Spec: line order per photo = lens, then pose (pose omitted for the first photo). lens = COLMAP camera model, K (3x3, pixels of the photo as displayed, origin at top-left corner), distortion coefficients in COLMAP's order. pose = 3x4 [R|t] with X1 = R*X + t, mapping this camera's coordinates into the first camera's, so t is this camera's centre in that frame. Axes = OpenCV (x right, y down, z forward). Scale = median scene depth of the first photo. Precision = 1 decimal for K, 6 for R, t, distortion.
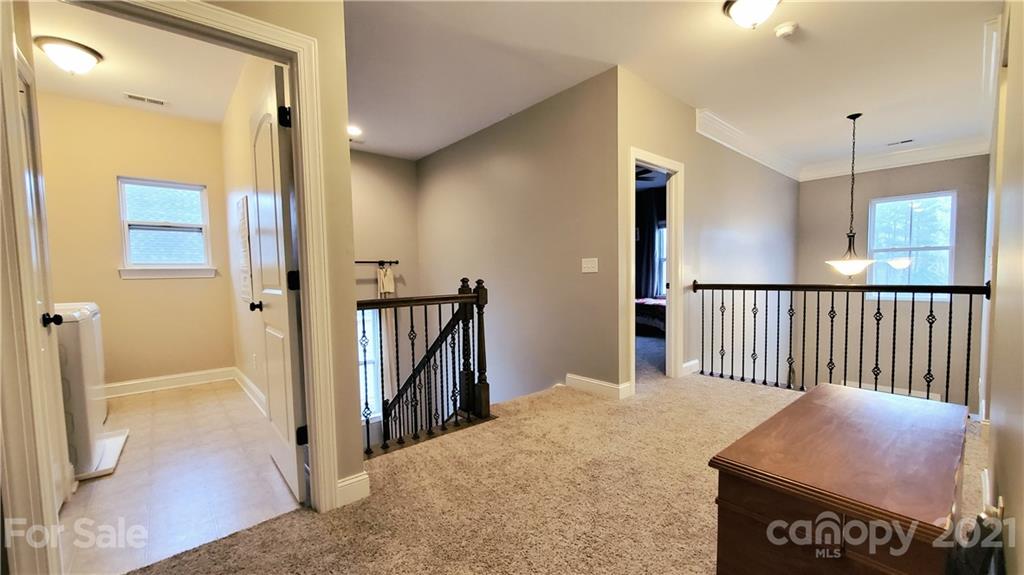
lens RADIAL K [[410.5, 0, 511.0], [0, 410.5, 298.6], [0, 0, 1]] dist [-0.000097, -0.000053]
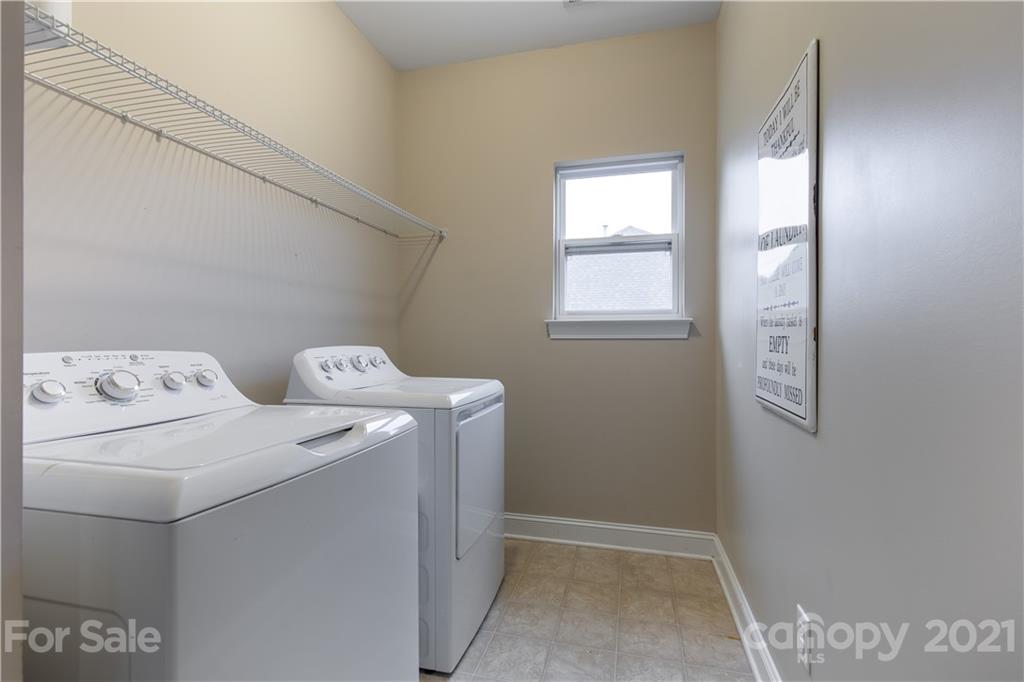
lens RADIAL K [[465.0, 0, 512.0], [0, 465.0, 341.0], [0, 0, 1]] dist [0.000759, 0.000143]
pose [[0.563132, 0.019435, -0.826139, -0.416195], [-0.067175, 0.997491, -0.022323, -0.025217], [0.823632, 0.068067, 0.563024, 0.562162]]
